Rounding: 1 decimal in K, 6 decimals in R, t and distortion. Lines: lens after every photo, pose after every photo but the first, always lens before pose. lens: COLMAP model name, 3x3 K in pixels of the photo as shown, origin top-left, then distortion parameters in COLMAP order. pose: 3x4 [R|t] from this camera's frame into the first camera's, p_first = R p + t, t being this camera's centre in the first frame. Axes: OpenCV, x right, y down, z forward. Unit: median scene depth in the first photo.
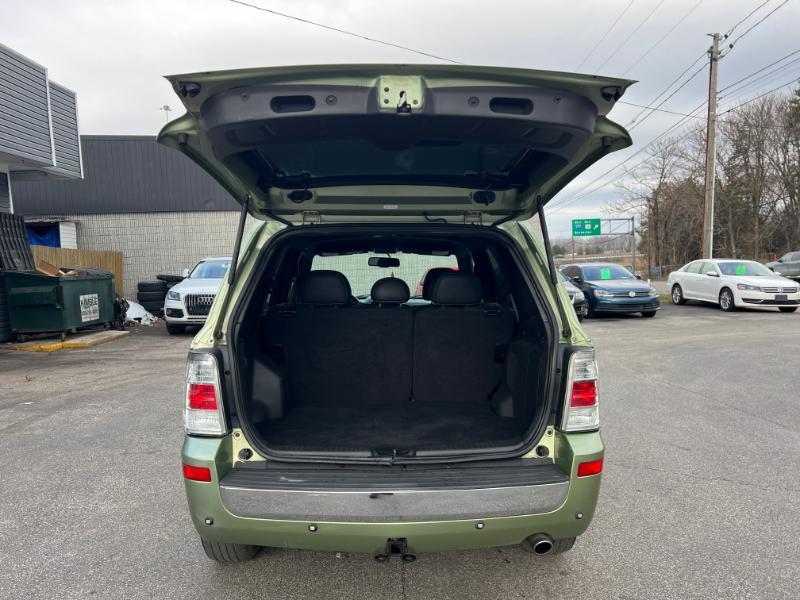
lens RADIAL K [[604.6, 0, 395.2], [0, 604.6, 300.8], [0, 0, 1]] dist [0.050216, -0.054968]
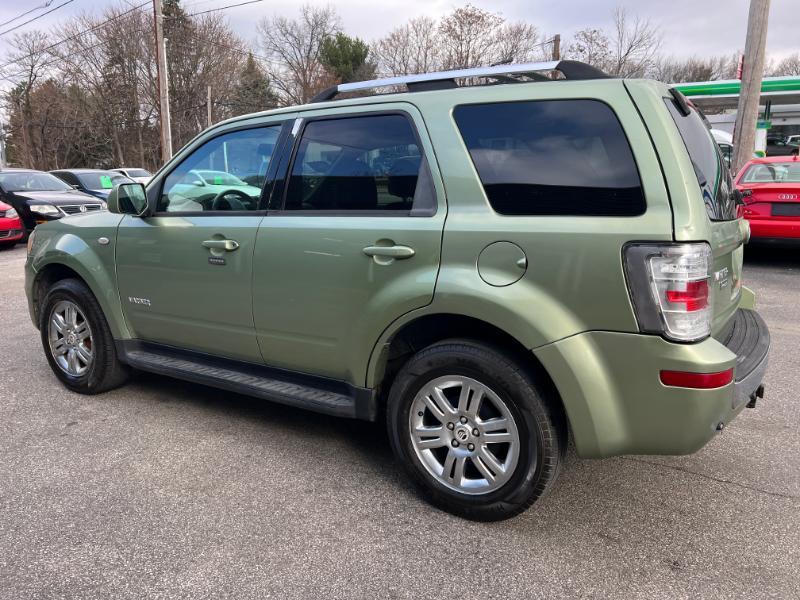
lens RADIAL K [[604.6, 0, 404.1], [0, 604.6, 306.9], [0, 0, 1]] dist [0.050216, -0.054968]
pose [[0.553699, -0.166651, 0.815871, -0.253510], [0.043527, 0.984222, 0.171499, 0.002384], [-0.831579, -0.059447, 0.552217, 0.178785]]
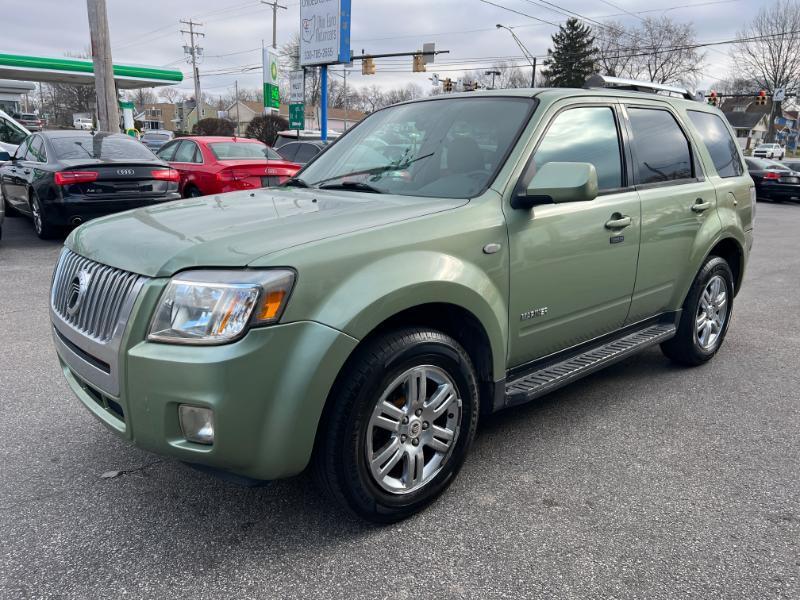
lens RADIAL K [[604.6, 0, 408.6], [0, 604.6, 305.7], [0, 0, 1]] dist [0.050216, -0.054968]
pose [[-0.656574, -0.177750, 0.733018, -0.221184], [0.040793, 0.962045, 0.269826, -0.022661], [-0.753157, 0.207063, -0.624403, 0.624129]]
